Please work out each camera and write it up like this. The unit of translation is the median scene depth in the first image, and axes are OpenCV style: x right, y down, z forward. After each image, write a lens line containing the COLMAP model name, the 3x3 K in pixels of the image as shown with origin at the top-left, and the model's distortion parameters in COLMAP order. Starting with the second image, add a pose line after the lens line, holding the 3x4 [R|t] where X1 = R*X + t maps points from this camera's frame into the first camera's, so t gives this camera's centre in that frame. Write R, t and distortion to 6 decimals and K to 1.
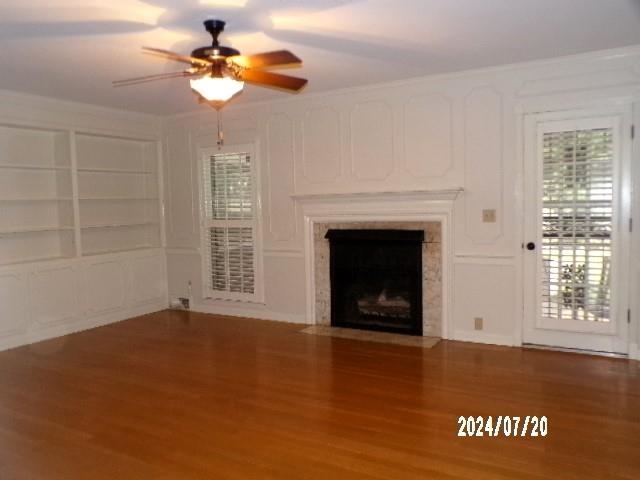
lens RADIAL K [[525.3, 0, 317.0], [0, 525.3, 240.0], [0, 0, 1]] dist [-0.041795, 0.023682]
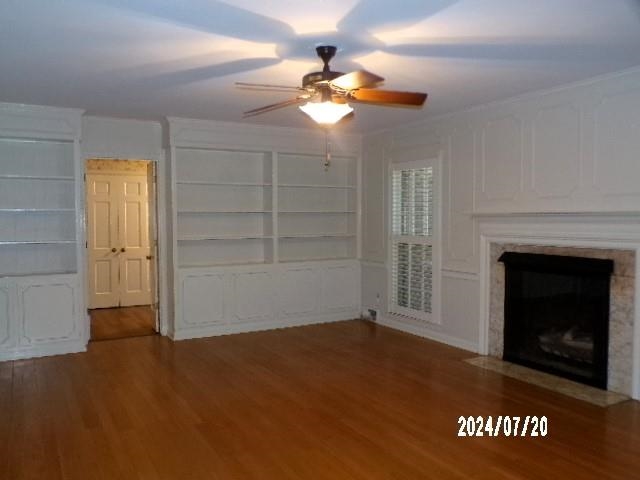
lens RADIAL K [[525.3, 0, 317.3], [0, 525.3, 238.3], [0, 0, 1]] dist [-0.041795, 0.023682]
pose [[0.859410, 0.044444, -0.509352, 0.197949], [-0.054429, 0.998507, -0.004712, -0.021397], [0.508381, 0.031773, 0.860546, 0.066895]]
